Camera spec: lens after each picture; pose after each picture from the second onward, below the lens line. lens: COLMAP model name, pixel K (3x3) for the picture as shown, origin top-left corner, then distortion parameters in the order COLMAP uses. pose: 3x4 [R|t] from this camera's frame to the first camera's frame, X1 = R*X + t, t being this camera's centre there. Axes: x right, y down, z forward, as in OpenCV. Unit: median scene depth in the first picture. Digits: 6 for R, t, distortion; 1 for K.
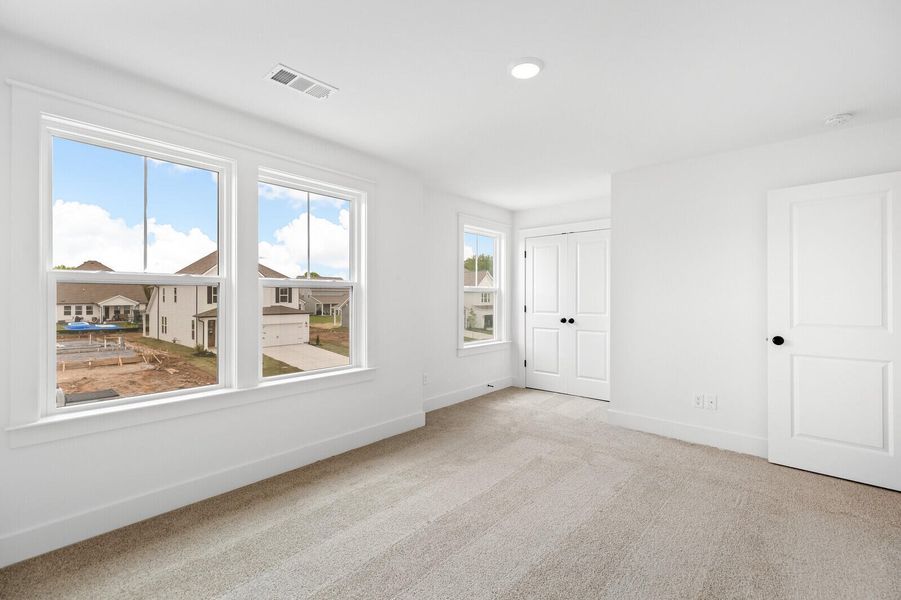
lens RADIAL K [[436.6, 0, 452.0], [0, 436.6, 297.1], [0, 0, 1]] dist [-0.000709, -0.000395]
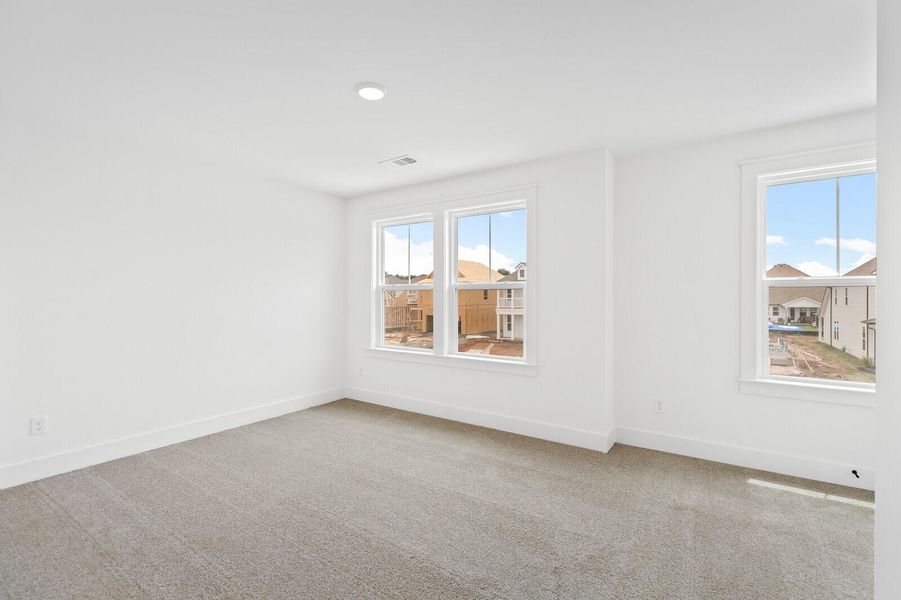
lens RADIAL K [[436.6, 0, 452.0], [0, 436.6, 297.1], [0, 0, 1]] dist [-0.000709, -0.000395]
pose [[0.089808, -0.000165, -0.995959, 0.156249], [-0.004235, 0.999991, -0.000548, -0.000066], [0.995950, 0.004267, 0.089806, 0.134551]]
